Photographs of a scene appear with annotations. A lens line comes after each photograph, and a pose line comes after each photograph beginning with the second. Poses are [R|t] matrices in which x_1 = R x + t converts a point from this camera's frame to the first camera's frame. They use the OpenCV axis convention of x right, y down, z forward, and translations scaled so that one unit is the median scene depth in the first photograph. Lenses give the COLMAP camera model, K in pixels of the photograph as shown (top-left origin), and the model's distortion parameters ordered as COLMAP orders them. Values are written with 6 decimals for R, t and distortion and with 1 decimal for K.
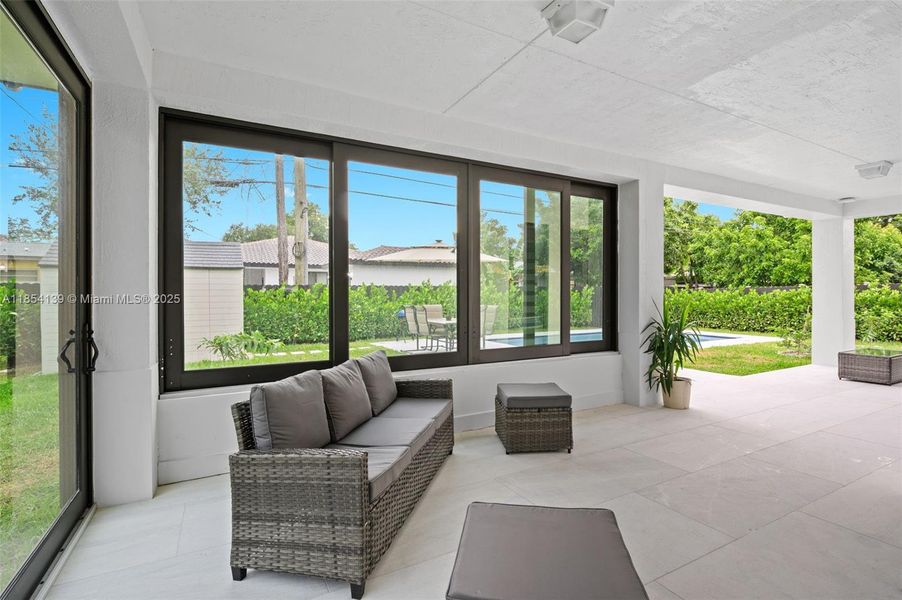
lens RADIAL K [[433.4, 0, 453.3], [0, 433.4, 295.6], [0, 0, 1]] dist [-0.002148, -0.000362]
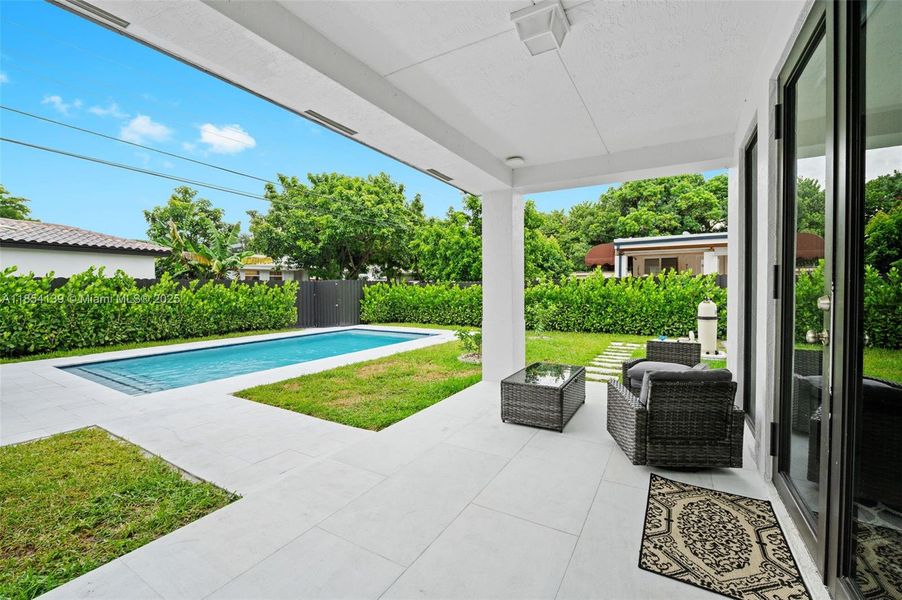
lens RADIAL K [[358.4, 0, 454.8], [0, 358.4, 296.2], [0, 0, 1]] dist [-0.001958, -0.000322]
pose [[0.862574, -0.013388, 0.505753, 0.245991], [0.004768, 0.999821, 0.018335, -0.001291], [-0.505908, -0.013404, 0.862483, 0.252368]]
